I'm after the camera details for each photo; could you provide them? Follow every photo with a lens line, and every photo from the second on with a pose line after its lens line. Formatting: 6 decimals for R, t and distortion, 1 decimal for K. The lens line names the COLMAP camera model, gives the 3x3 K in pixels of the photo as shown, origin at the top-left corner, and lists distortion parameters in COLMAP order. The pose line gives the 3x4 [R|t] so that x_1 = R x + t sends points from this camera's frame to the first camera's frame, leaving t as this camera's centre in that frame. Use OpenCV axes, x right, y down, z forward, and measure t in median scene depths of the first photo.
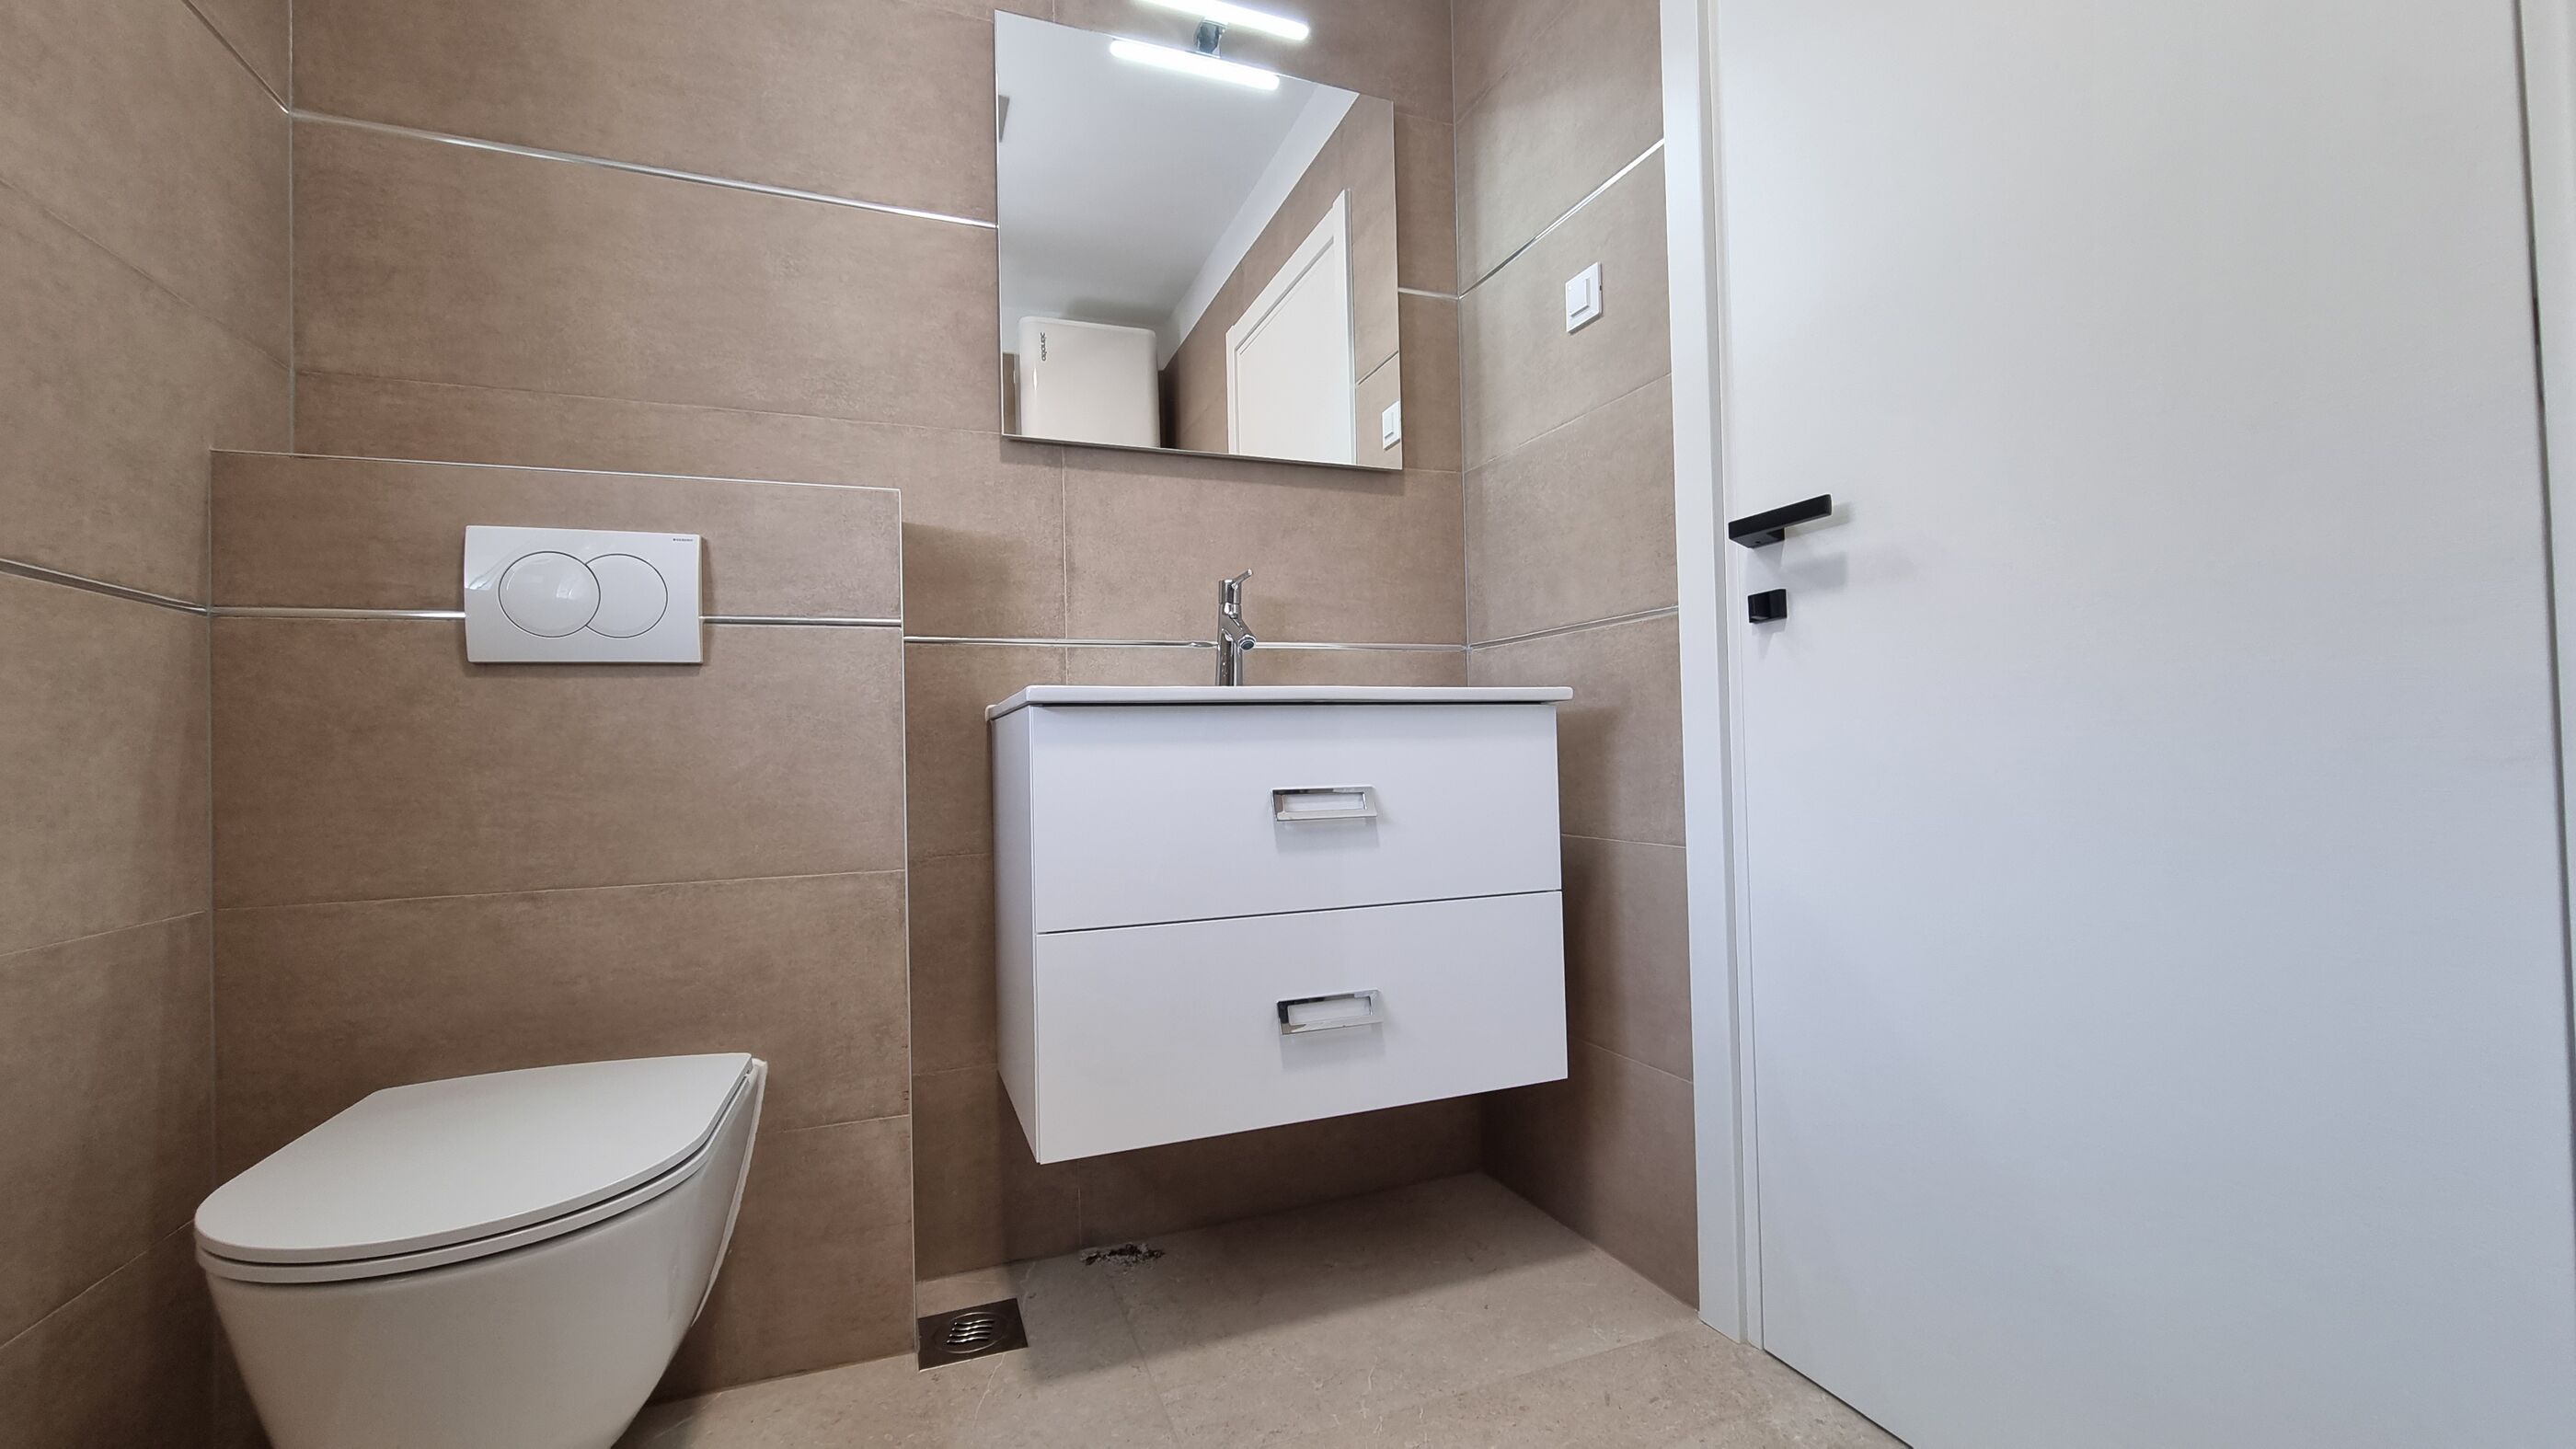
lens RADIAL K [[1052.3, 0, 1290.6], [0, 1052.3, 728.1], [0, 0, 1]] dist [-0.000300, -0.001230]
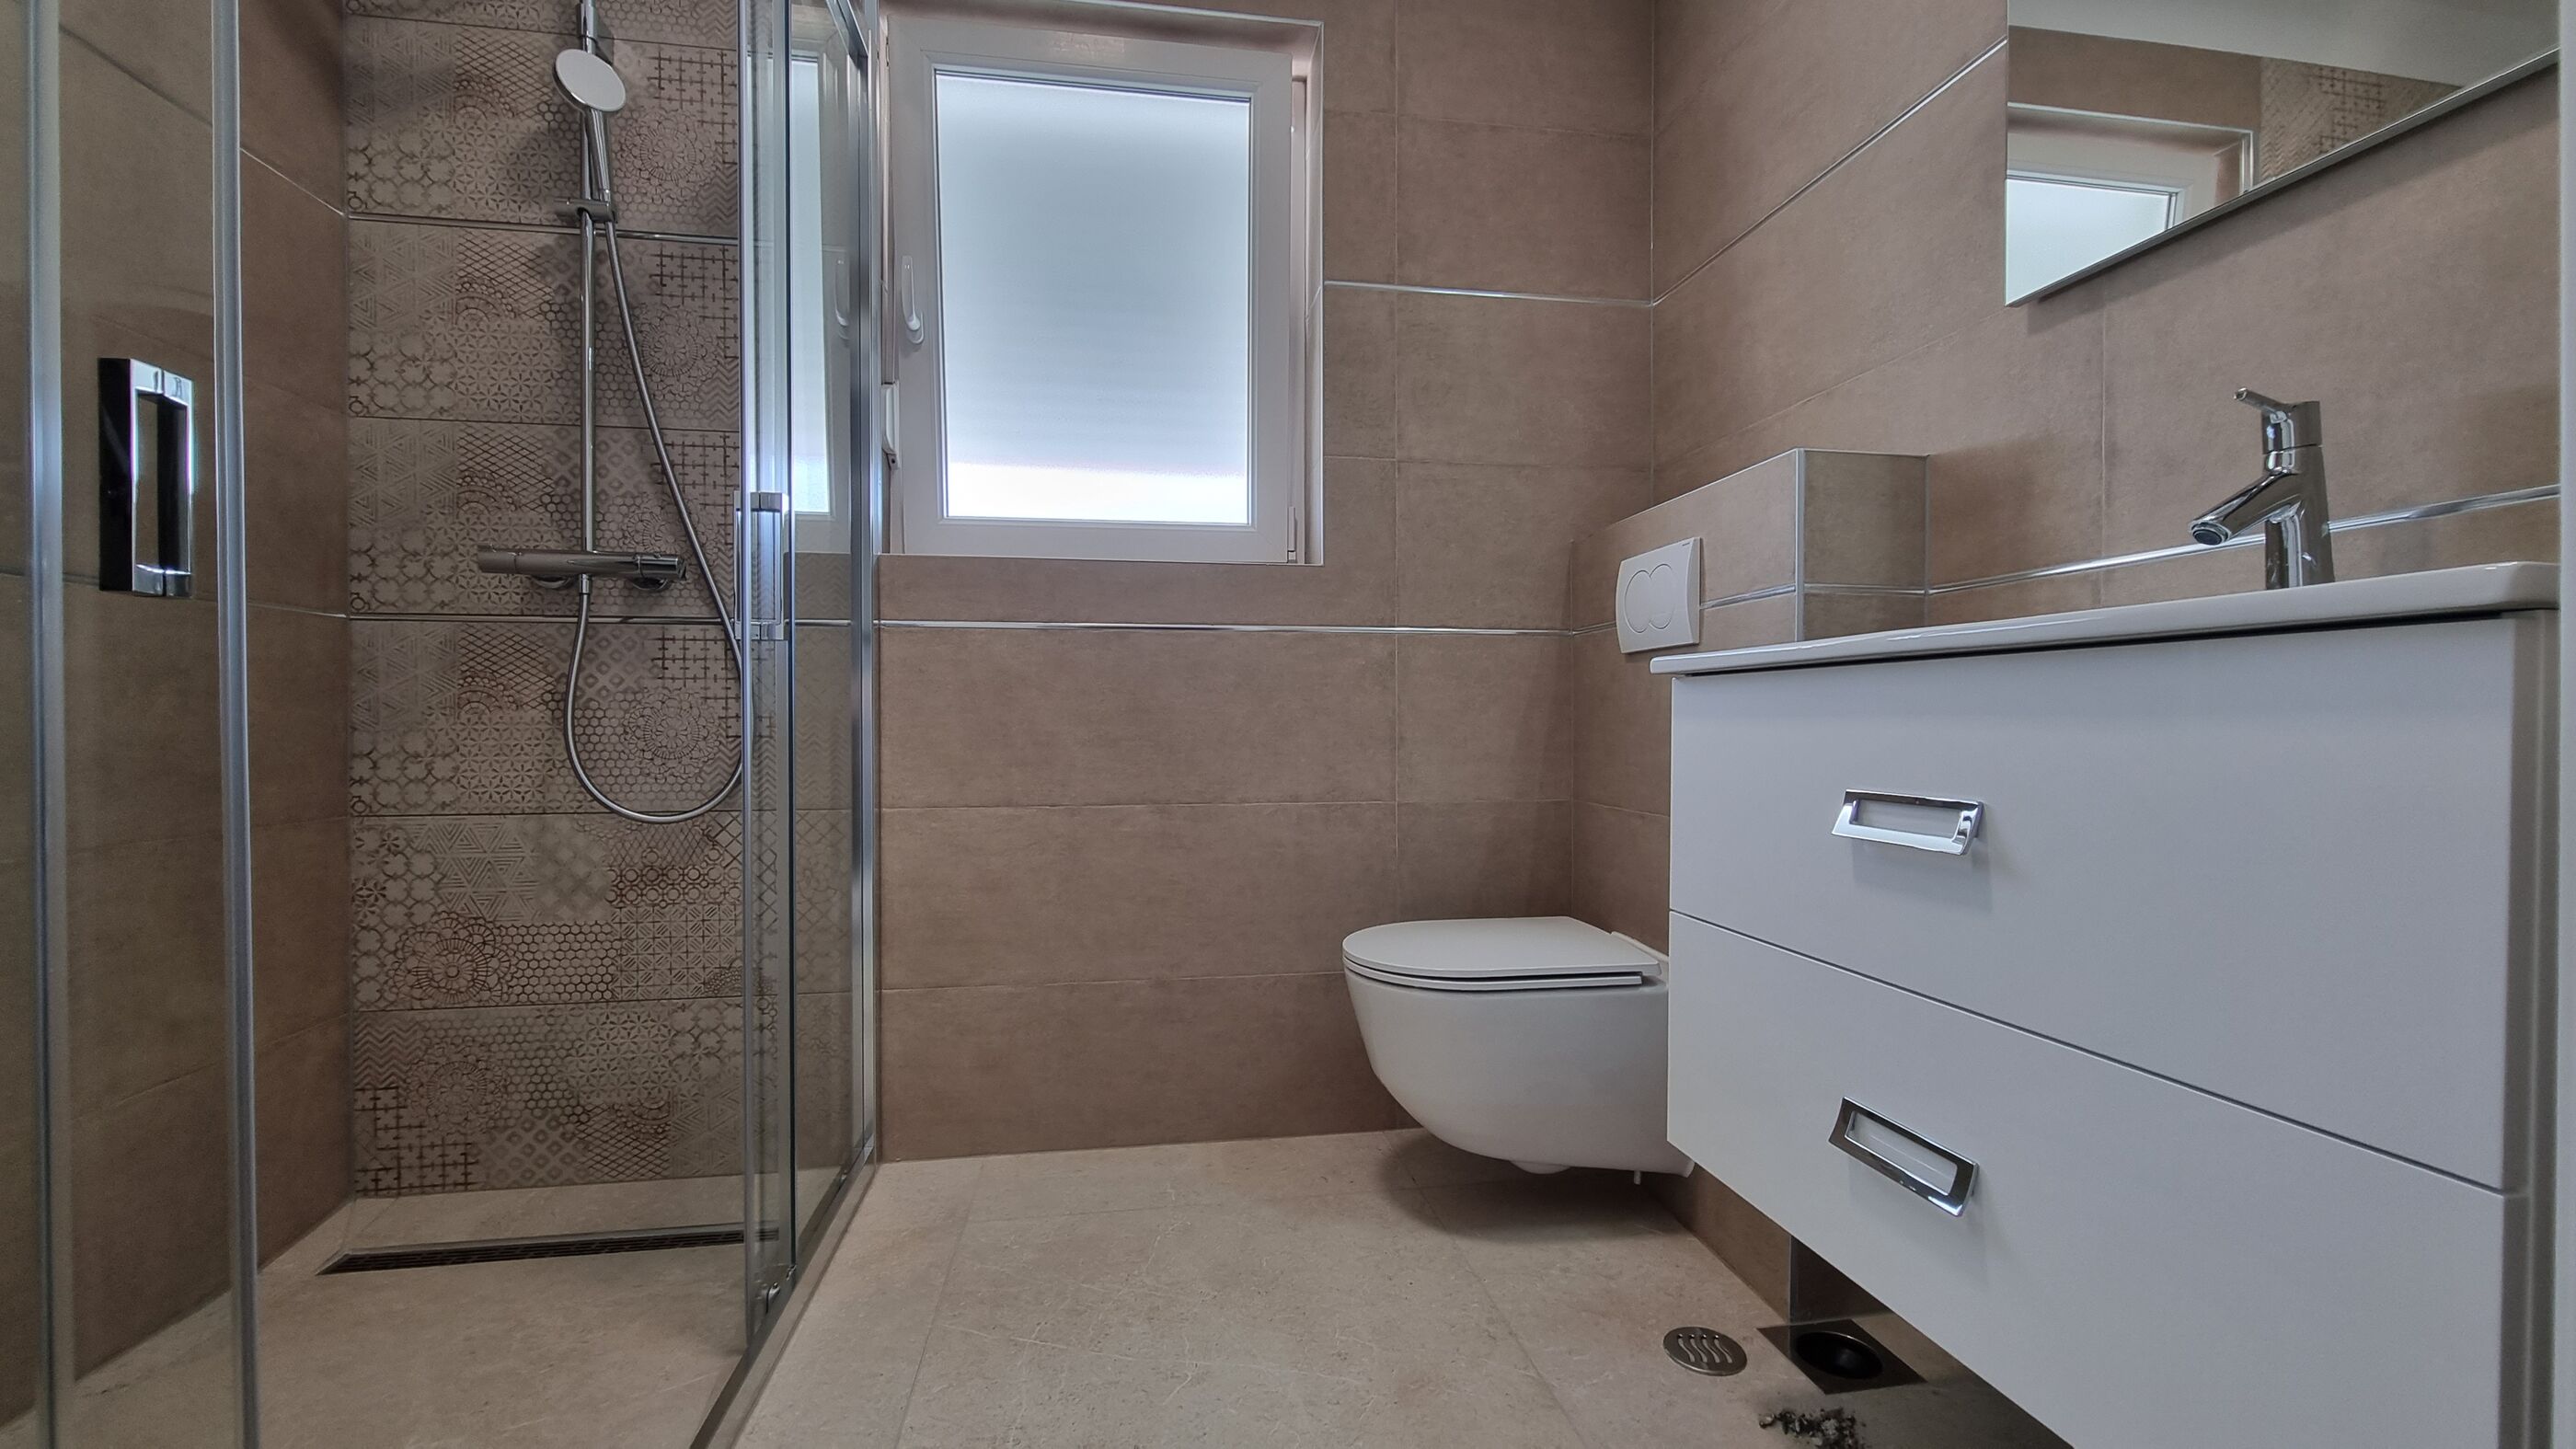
lens RADIAL K [[1052.3, 0, 1295.4], [0, 1052.3, 725.1], [0, 0, 1]] dist [-0.000300, -0.001230]
pose [[-0.204668, 0.029000, -0.978402, 0.686628], [0.028880, 0.999305, 0.023578, -0.008944], [0.978405, -0.023431, -0.205364, 0.753347]]
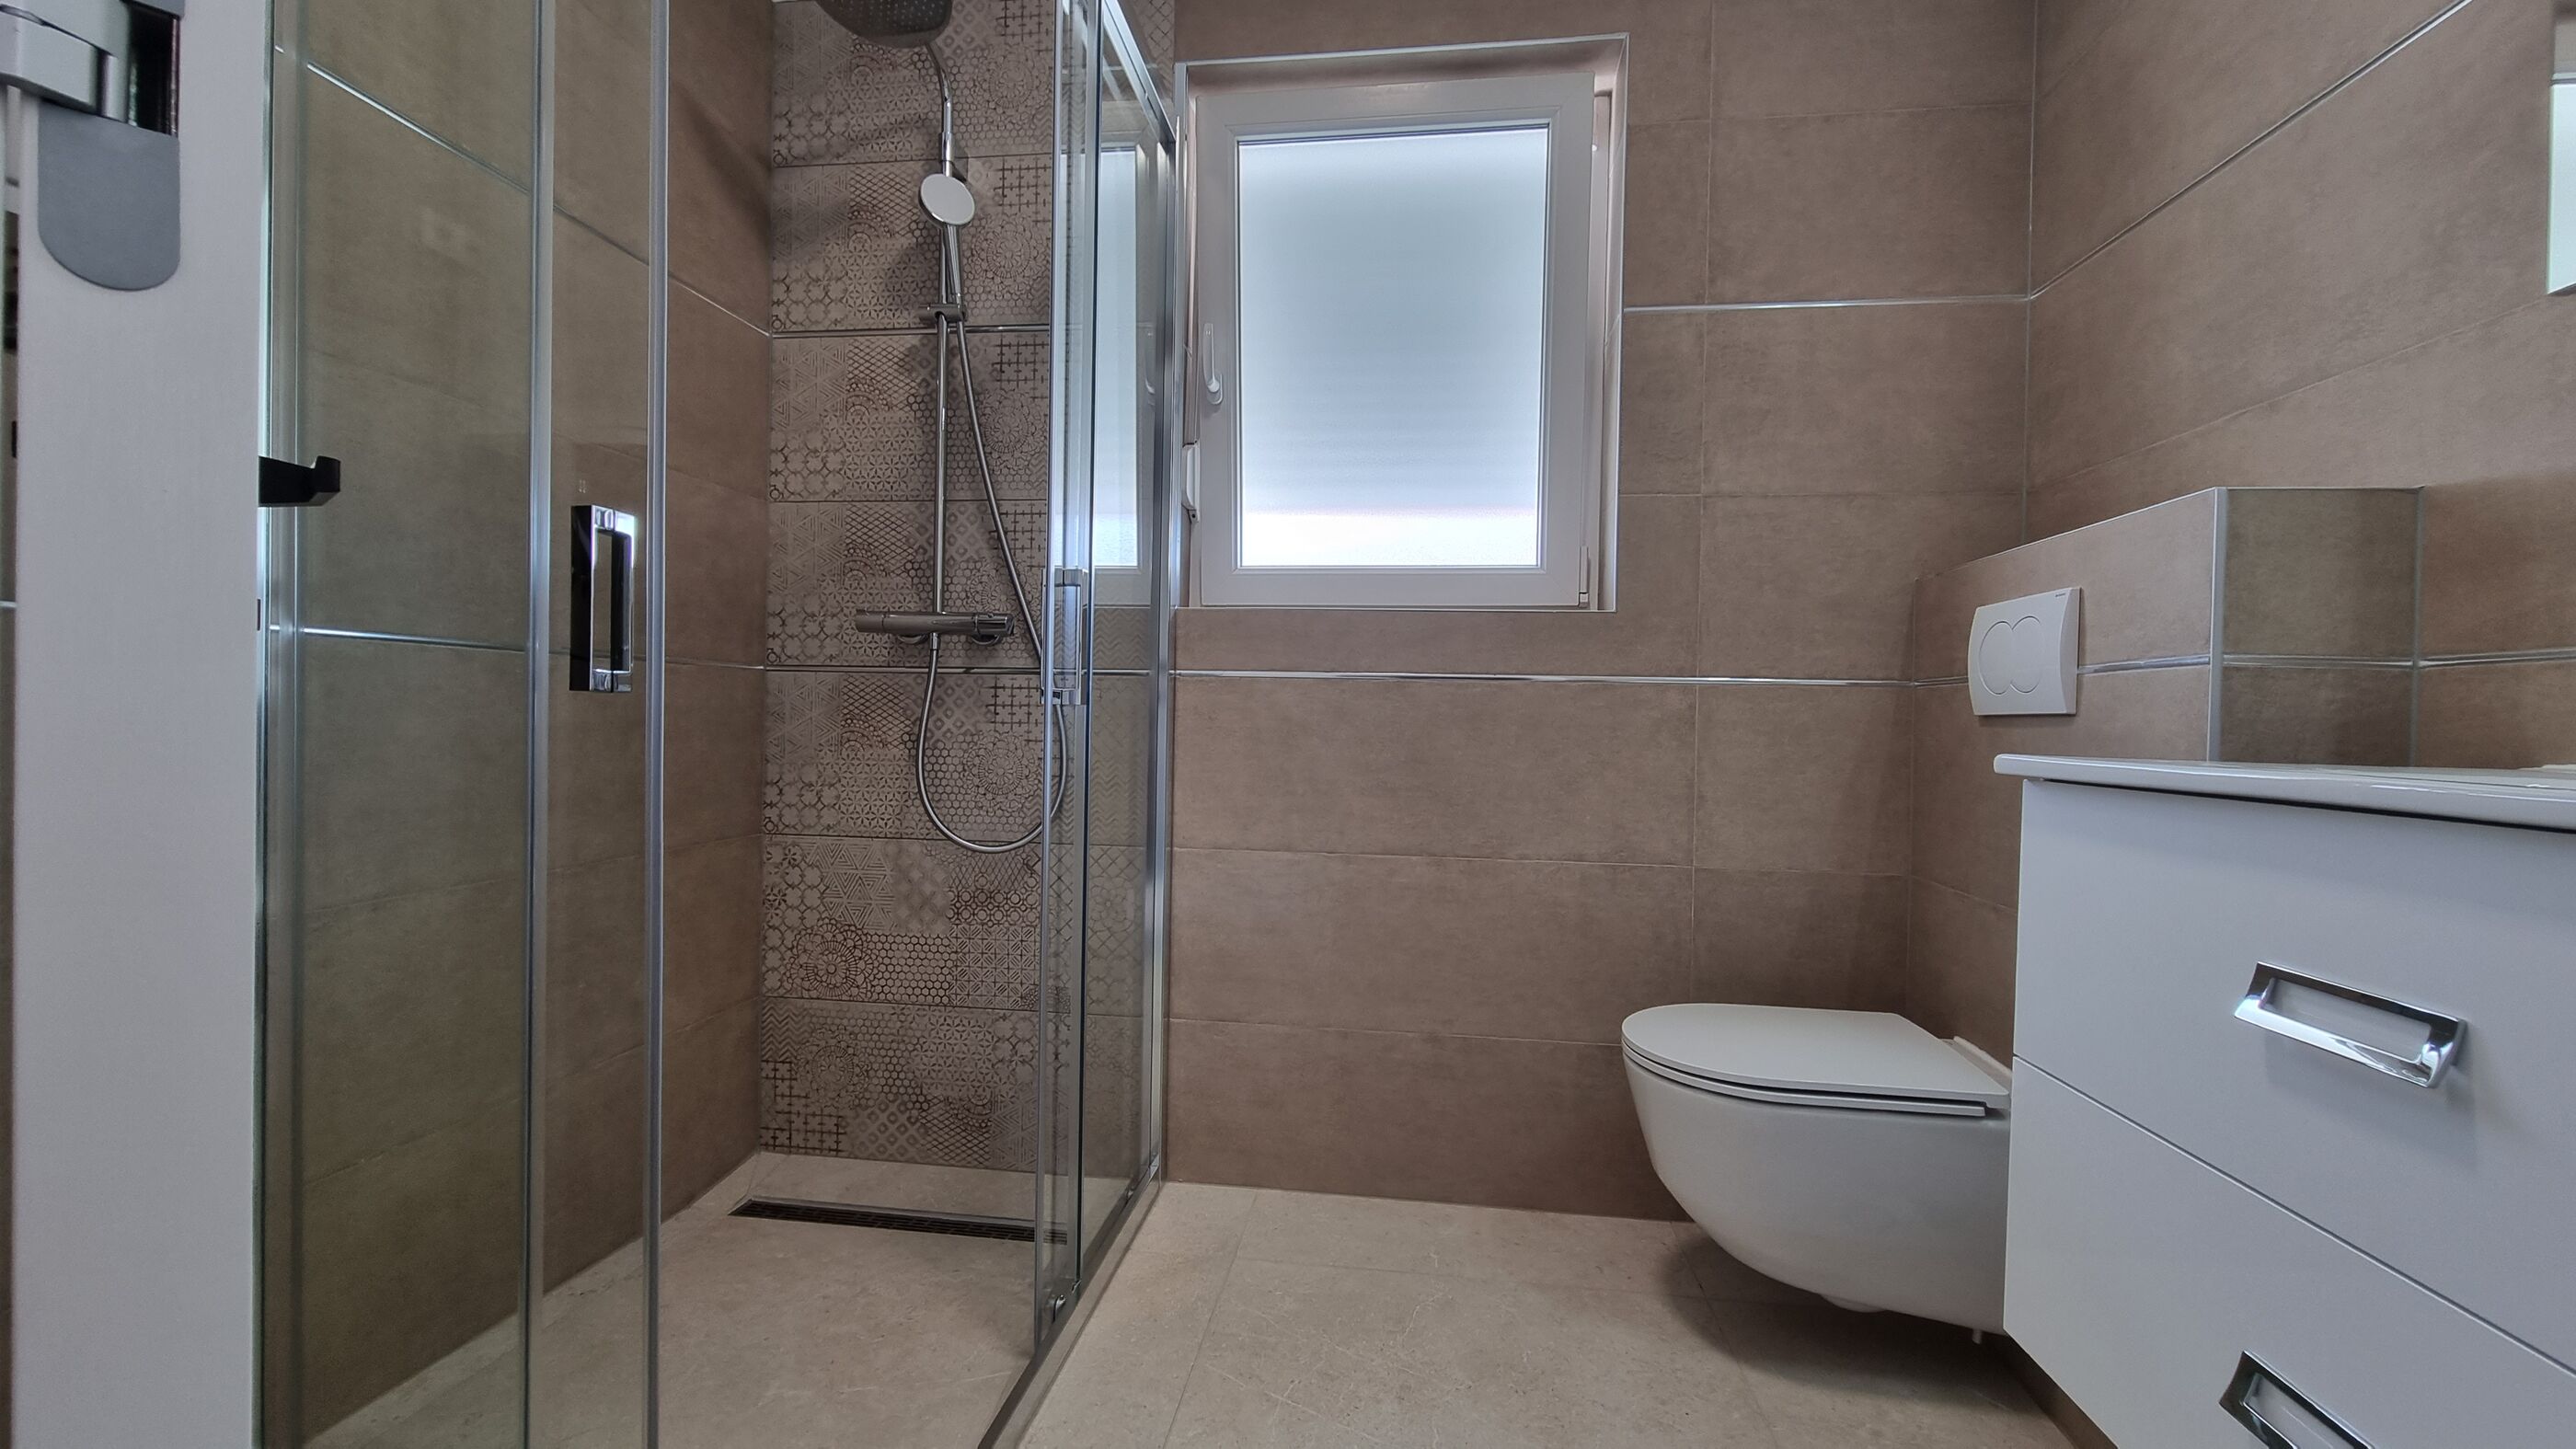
lens RADIAL K [[1052.3, 0, 1295.8], [0, 1052.3, 723.9], [0, 0, 1]] dist [-0.000300, -0.001230]
pose [[-0.479907, 0.019872, -0.877094, 0.651435], [0.012193, 0.999798, 0.015980, -0.073452], [0.877234, -0.003026, -0.480053, 0.787776]]
